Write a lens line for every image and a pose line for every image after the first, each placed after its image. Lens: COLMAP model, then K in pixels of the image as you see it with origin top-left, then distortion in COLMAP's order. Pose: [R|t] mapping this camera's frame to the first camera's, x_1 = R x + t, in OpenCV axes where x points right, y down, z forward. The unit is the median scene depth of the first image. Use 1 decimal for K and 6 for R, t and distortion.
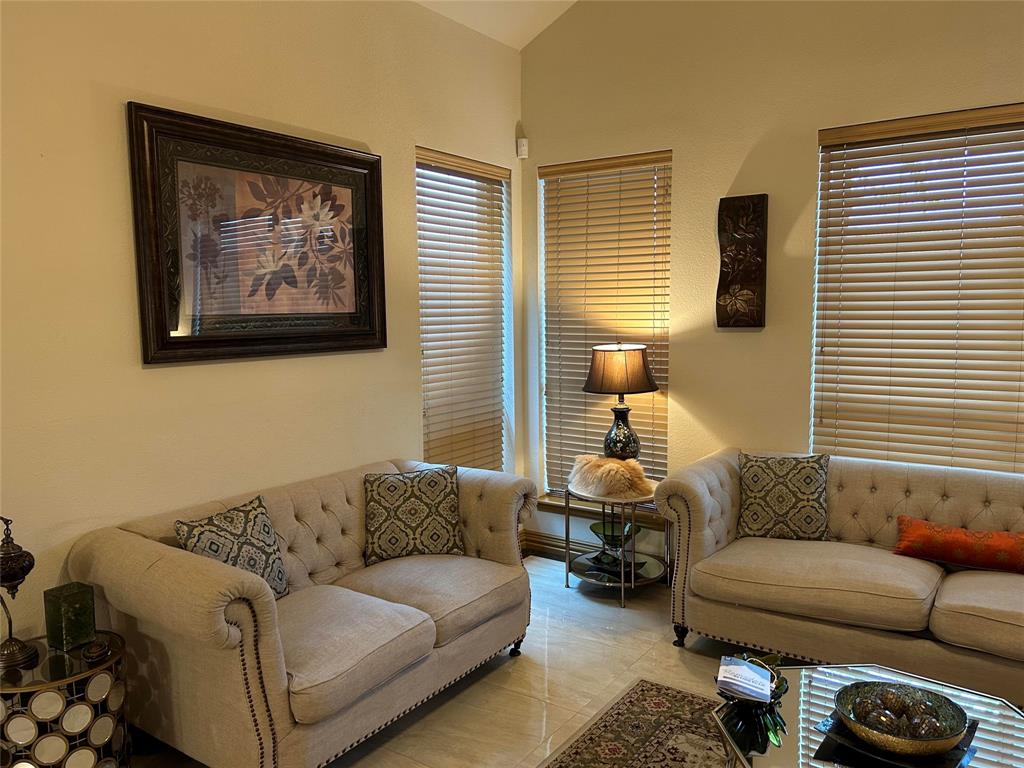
lens RADIAL K [[766.8, 0, 512.7], [0, 766.8, 381.6], [0, 0, 1]] dist [0.064945, -0.080902]
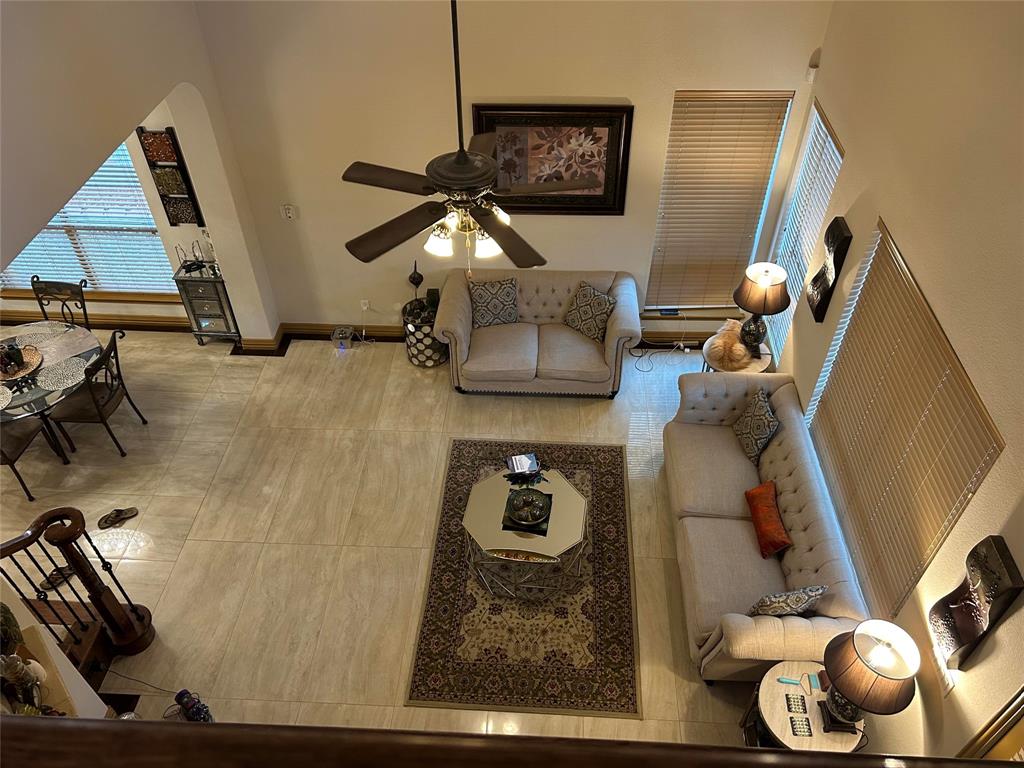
lens RADIAL K [[766.8, 0, 514.9], [0, 766.8, 377.6], [0, 0, 1]] dist [0.064945, -0.080902]
pose [[0.525545, 0.575503, -0.626577, 1.088520], [-0.072714, 0.764176, 0.640897, -0.937341], [0.847652, -0.291260, 0.443456, -0.060033]]
